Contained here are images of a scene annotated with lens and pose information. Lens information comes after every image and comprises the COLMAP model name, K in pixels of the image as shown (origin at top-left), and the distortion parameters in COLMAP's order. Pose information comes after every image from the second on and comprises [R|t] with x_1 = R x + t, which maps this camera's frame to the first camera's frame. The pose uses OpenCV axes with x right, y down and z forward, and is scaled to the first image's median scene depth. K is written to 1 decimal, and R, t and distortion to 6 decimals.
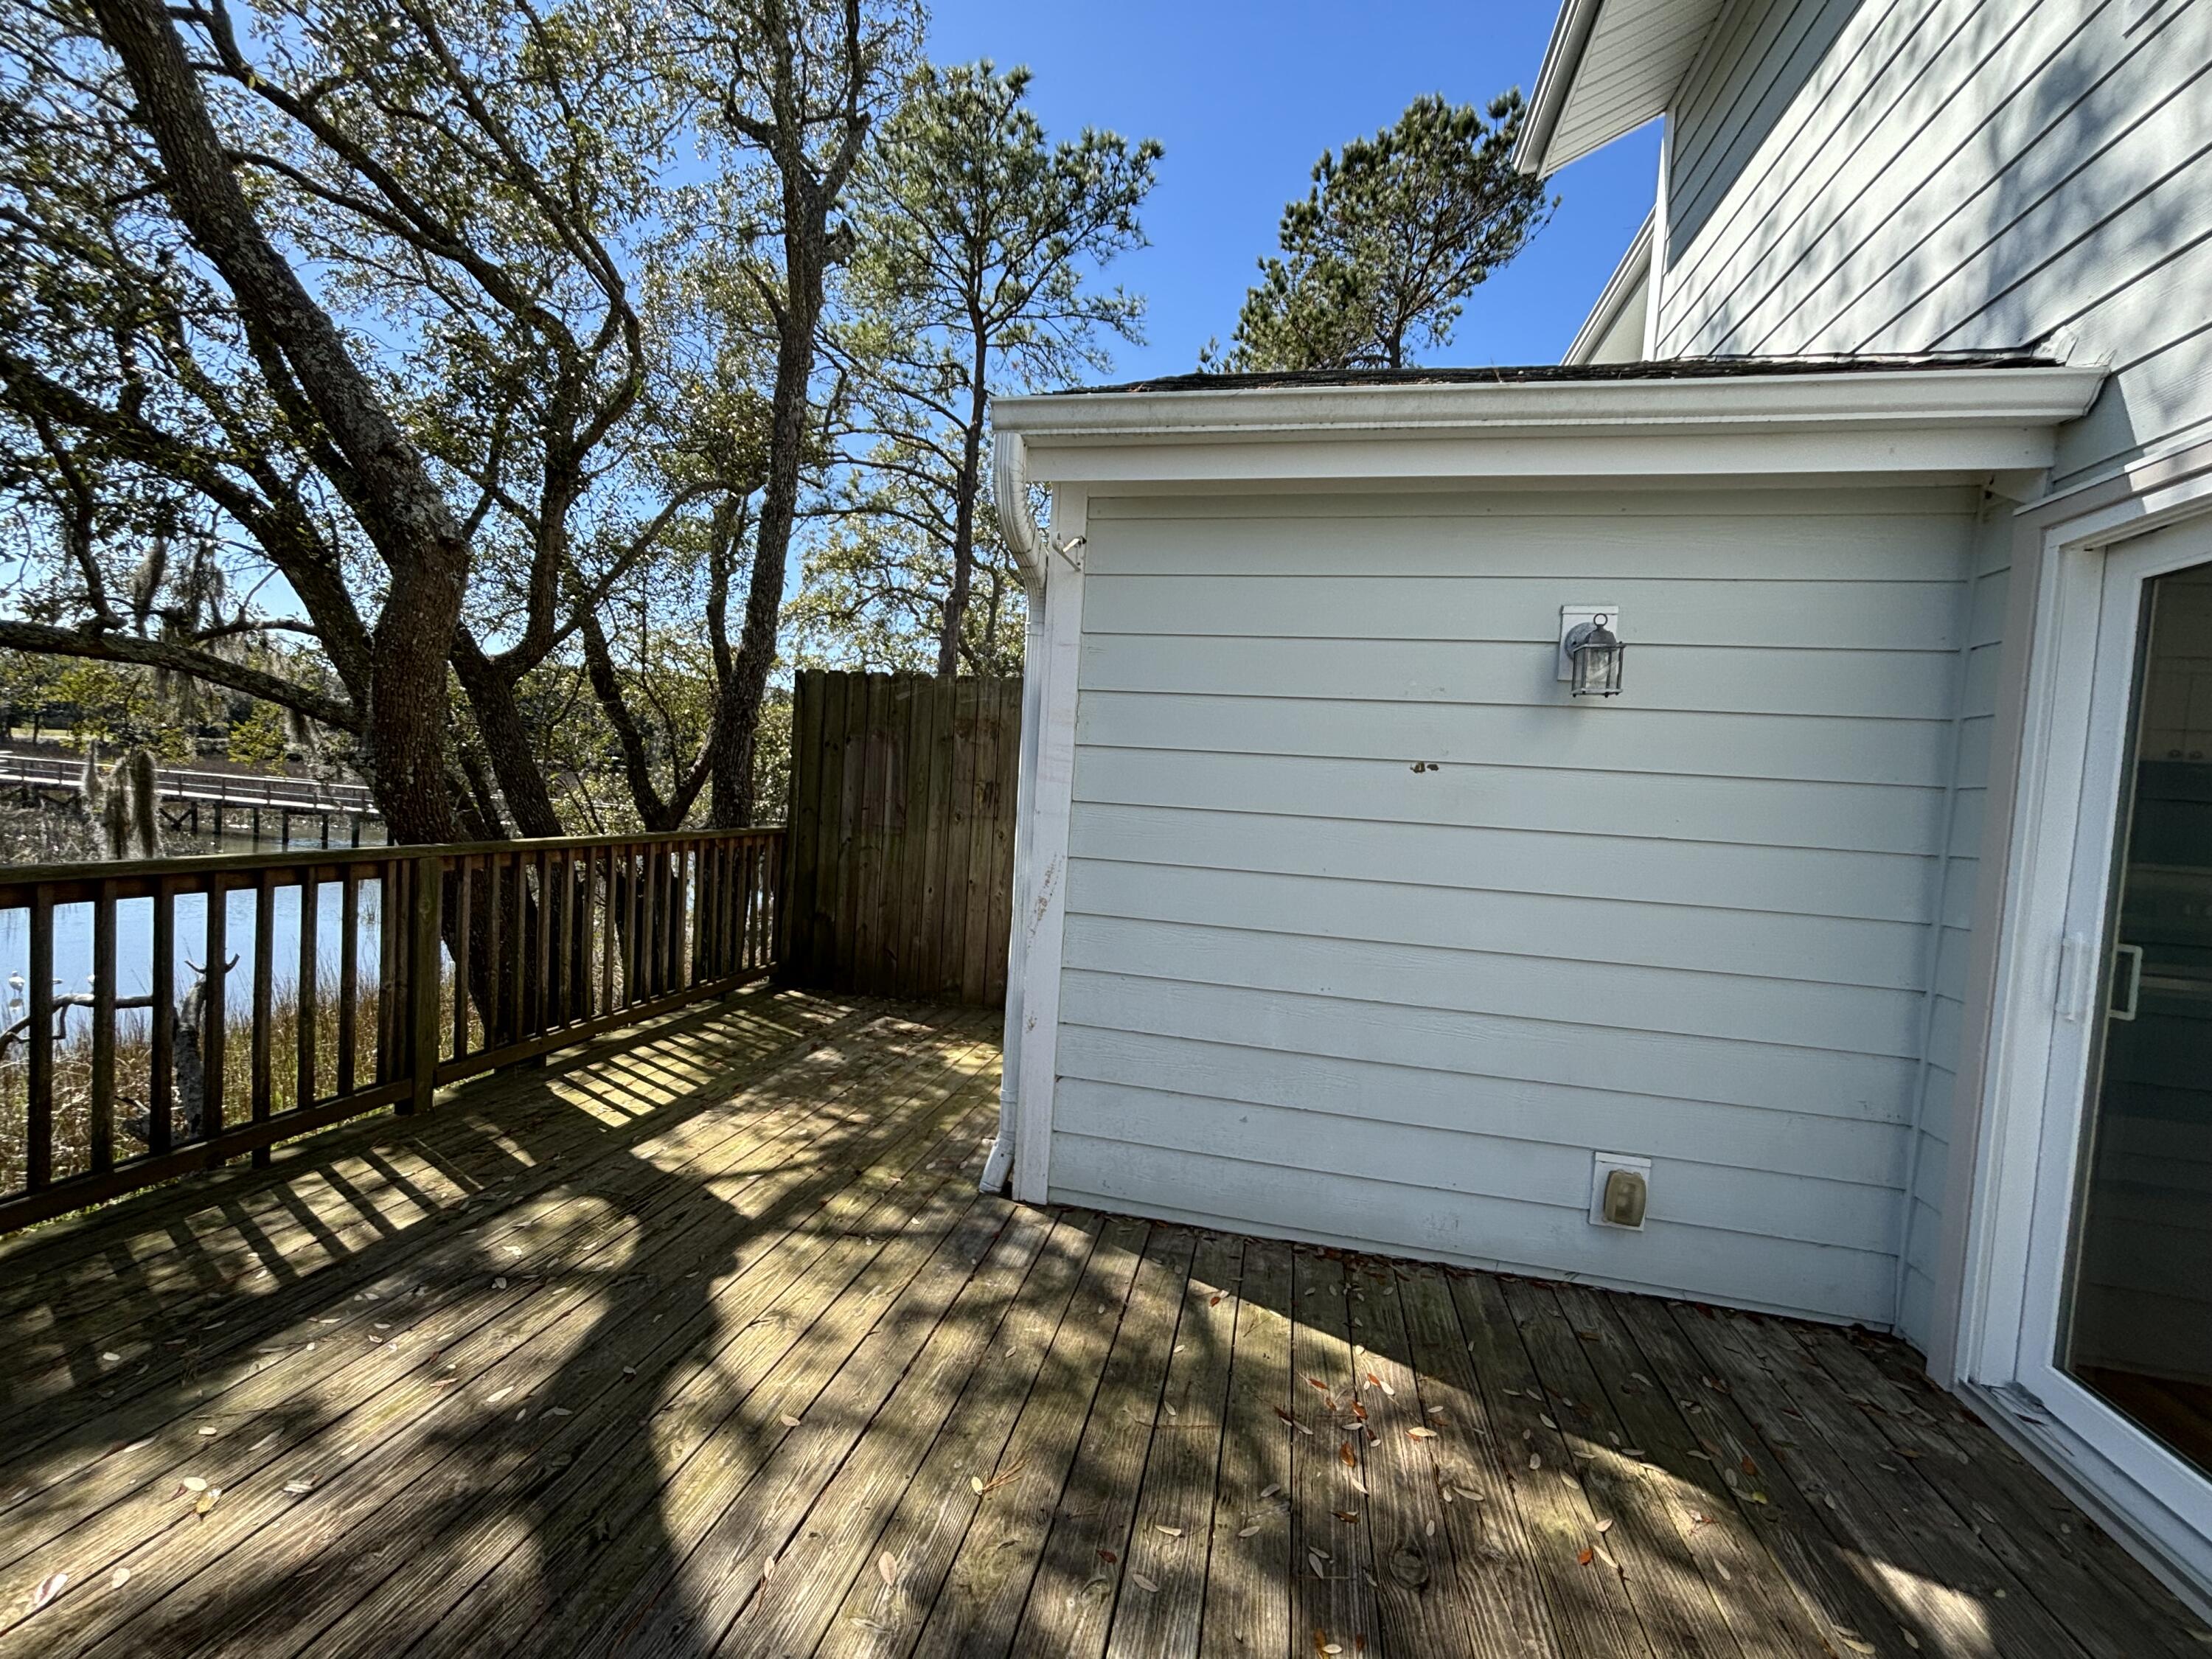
lens RADIAL K [[890.6, 0, 1097.1], [0, 890.6, 829.3], [0, 0, 1]] dist [0.000768, 0.001063]
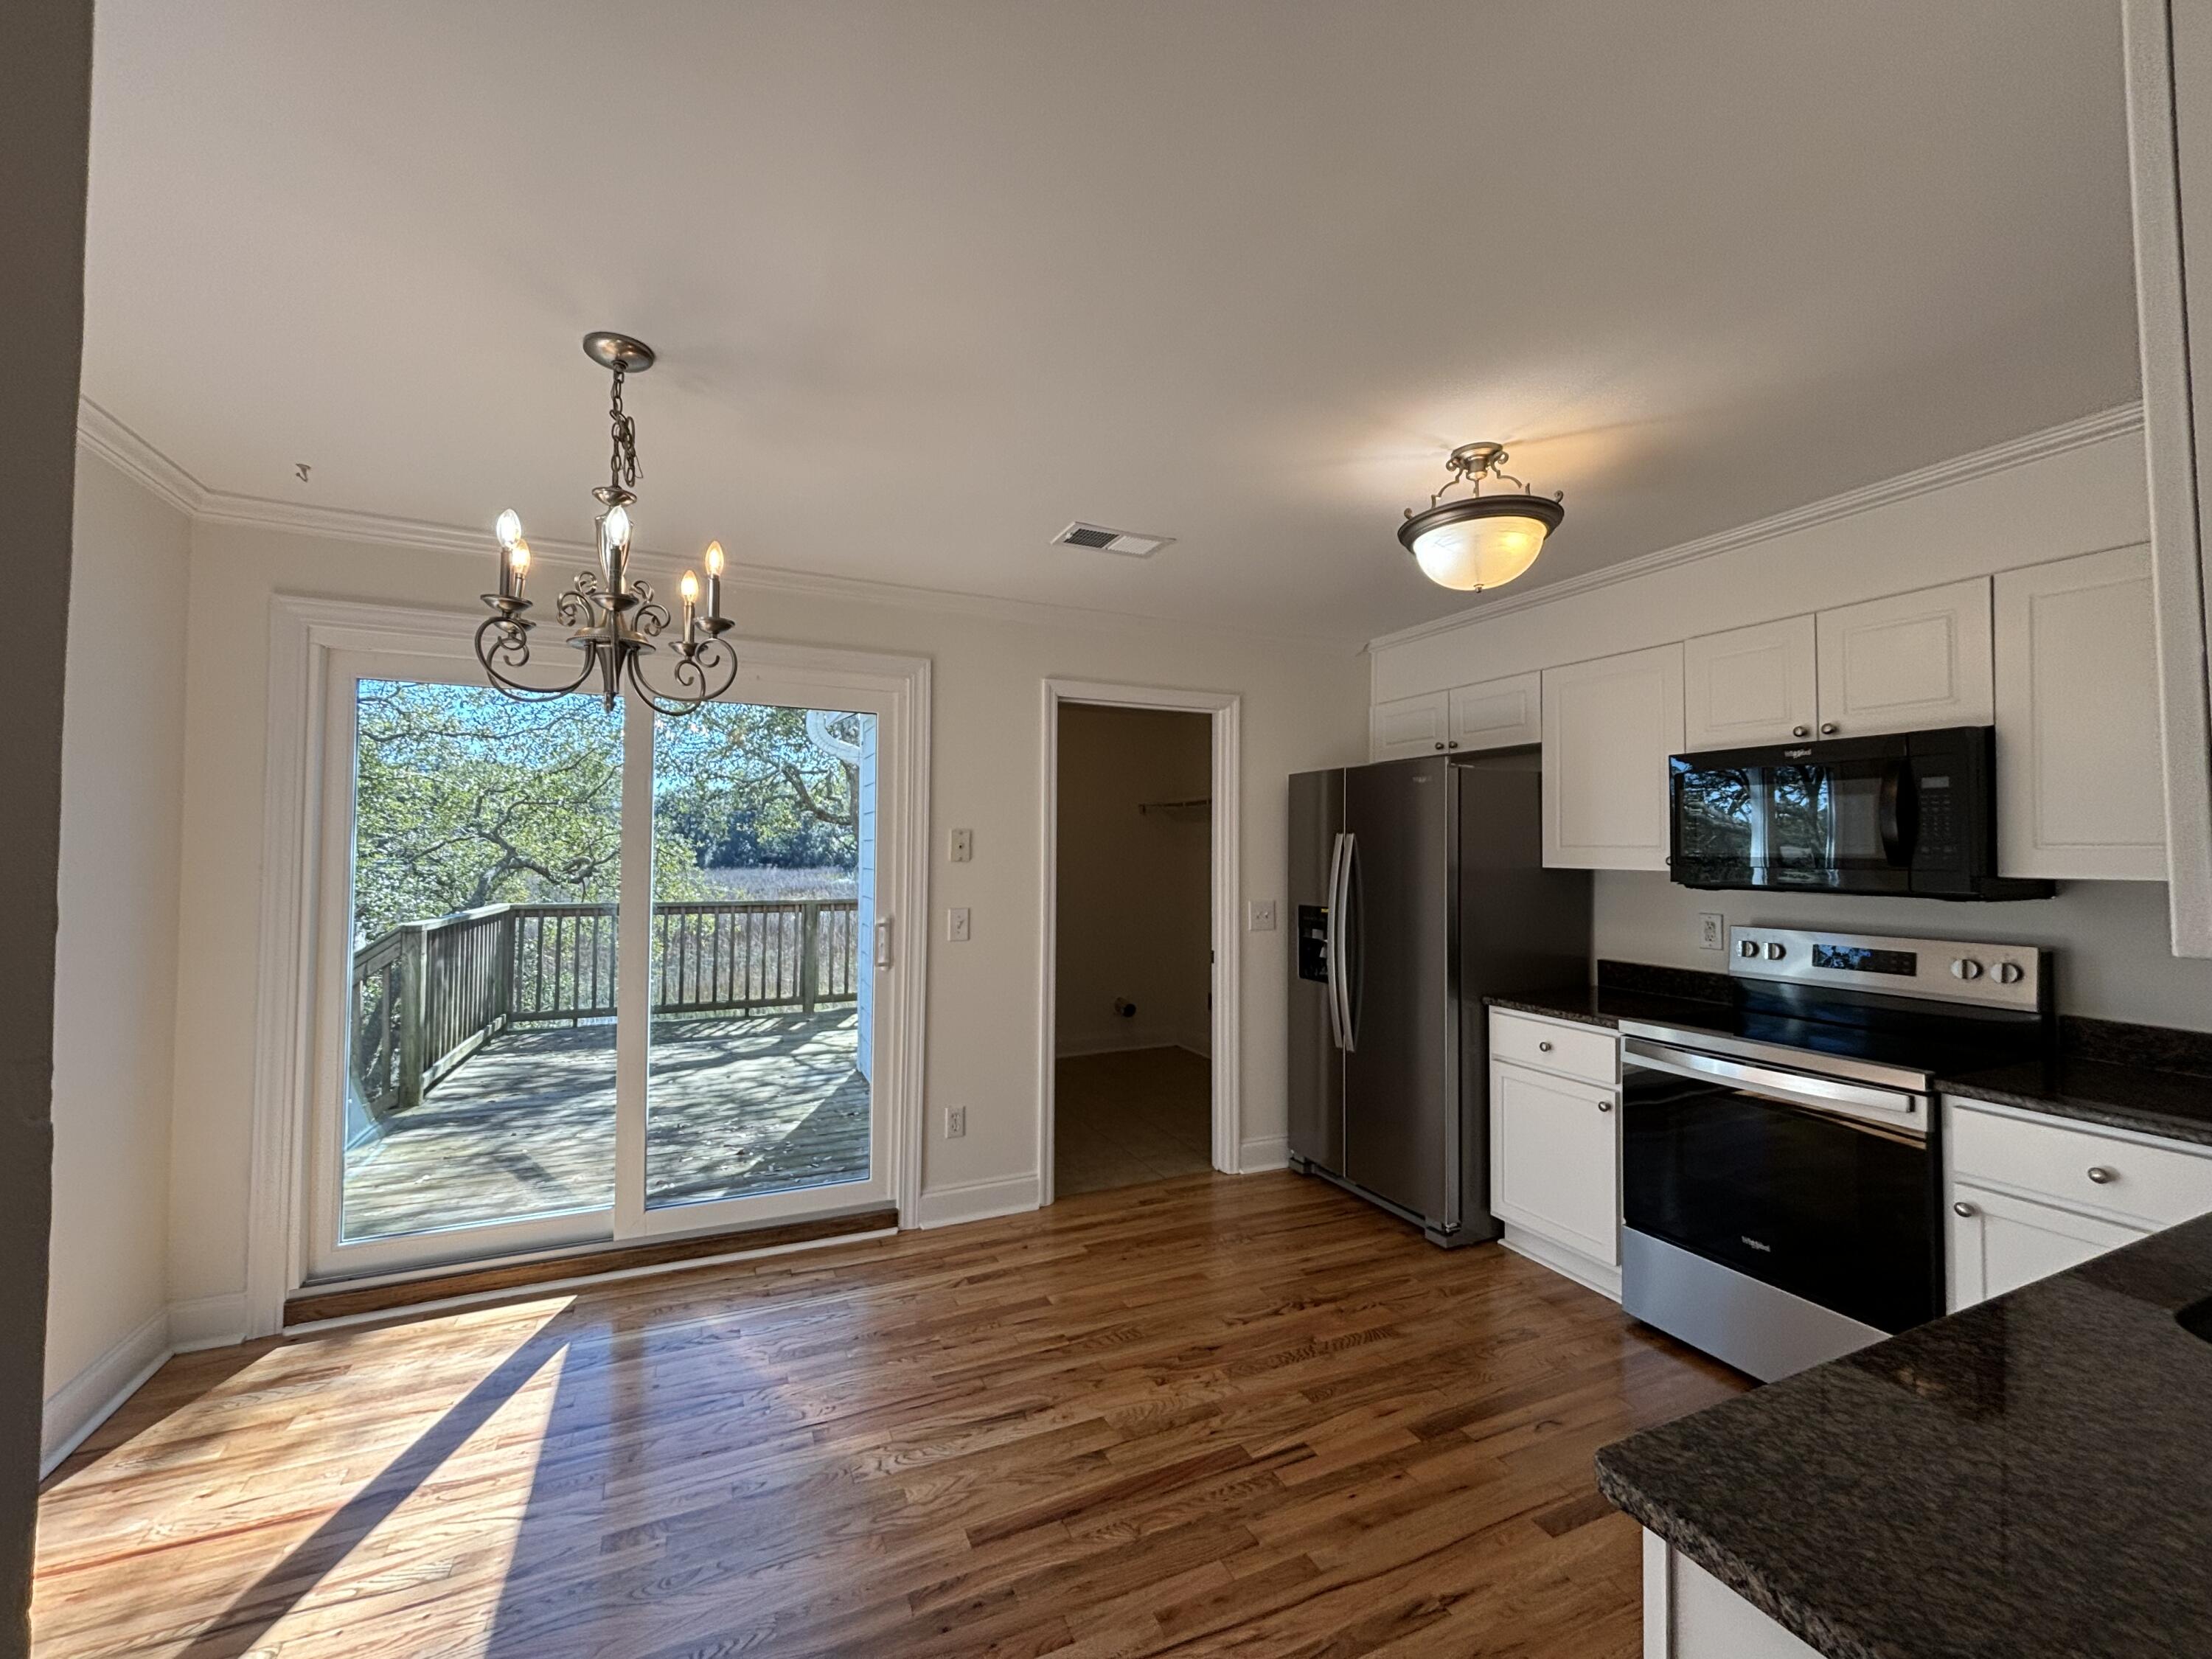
lens RADIAL K [[890.7, 0, 1102.1], [0, 890.7, 828.5], [0, 0, 1]] dist [-0.001301, 0.000252]
pose [[0.601443, -0.079901, -0.794910, 2.482801], [-0.004755, 0.994611, -0.103571, 0.133985], [0.798902, 0.066072, 0.597822, 0.296222]]
